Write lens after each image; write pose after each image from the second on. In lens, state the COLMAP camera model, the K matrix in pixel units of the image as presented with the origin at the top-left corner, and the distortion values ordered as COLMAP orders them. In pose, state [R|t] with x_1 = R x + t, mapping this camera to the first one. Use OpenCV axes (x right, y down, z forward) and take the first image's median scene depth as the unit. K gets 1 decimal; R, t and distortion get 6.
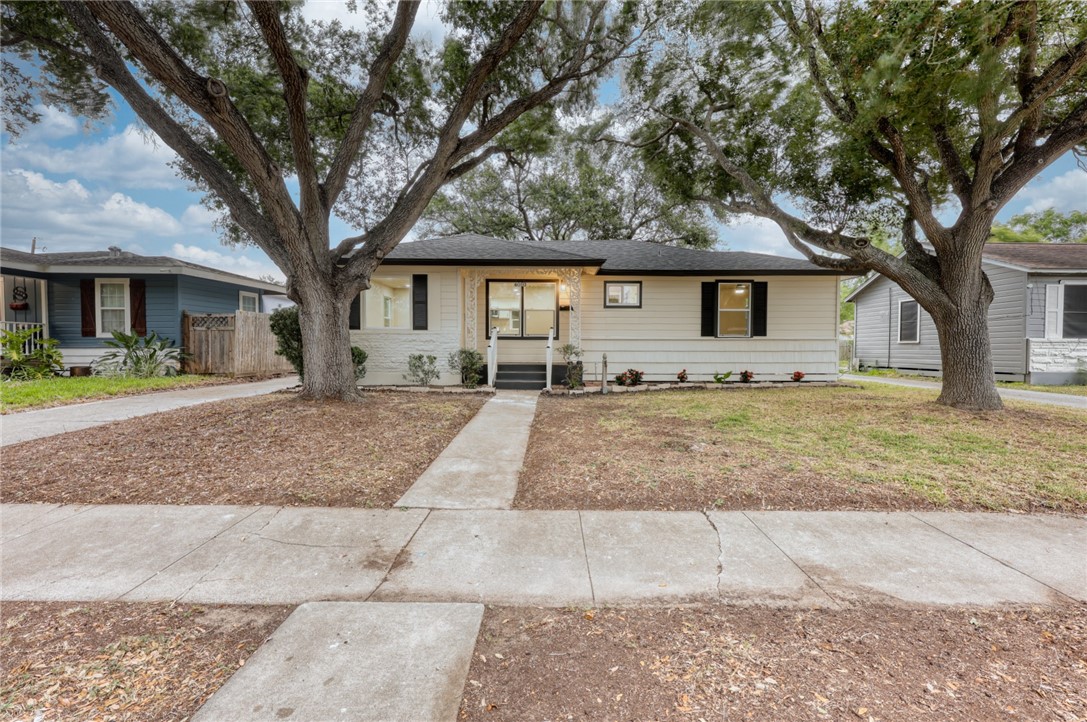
lens RADIAL K [[455.2, 0, 549.6], [0, 455.2, 358.3], [0, 0, 1]] dist [0.001234, 0.000146]
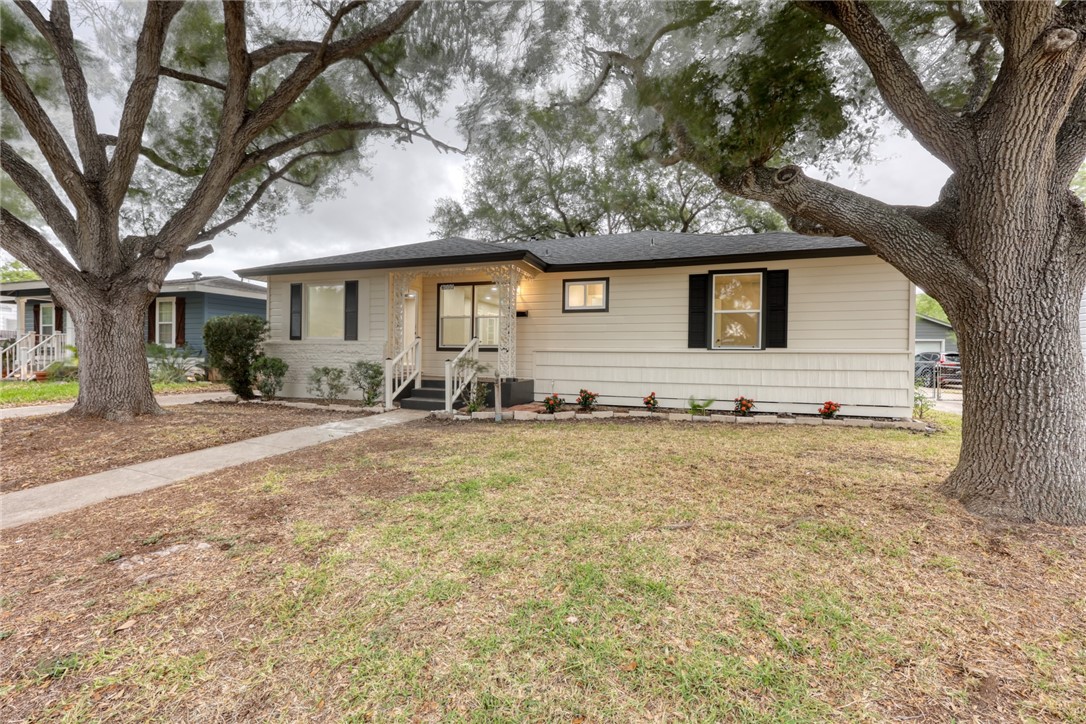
lens RADIAL K [[443.2, 0, 549.4], [0, 443.2, 359.0], [0, 0, 1]] dist [0.000952, 0.000072]
pose [[0.947010, 0.010186, -0.321043, 0.367715], [-0.017729, 0.999631, -0.020581, -0.011996], [0.320715, 0.025182, 0.946841, 0.259513]]
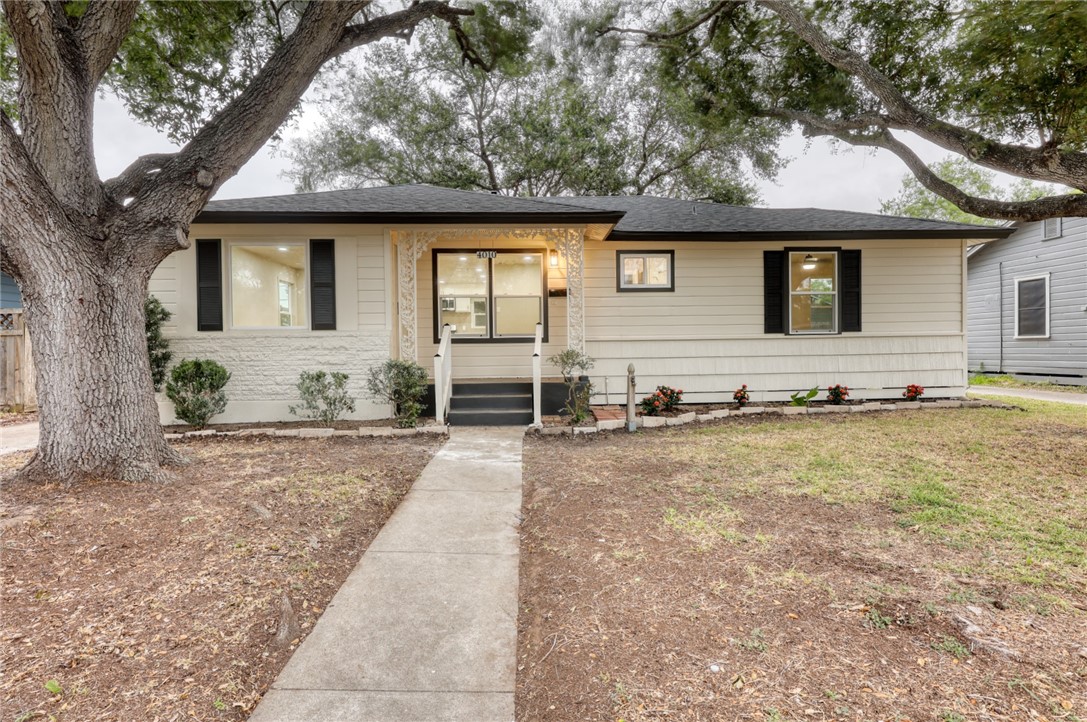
lens RADIAL K [[558.2, 0, 550.8], [0, 558.2, 357.5], [0, 0, 1]] dist [0.001696, -0.000117]
pose [[0.998463, -0.017852, 0.052461, -0.018980], [0.018384, 0.999784, -0.009671, -0.011961], [-0.052277, 0.010621, 0.998576, 0.222934]]
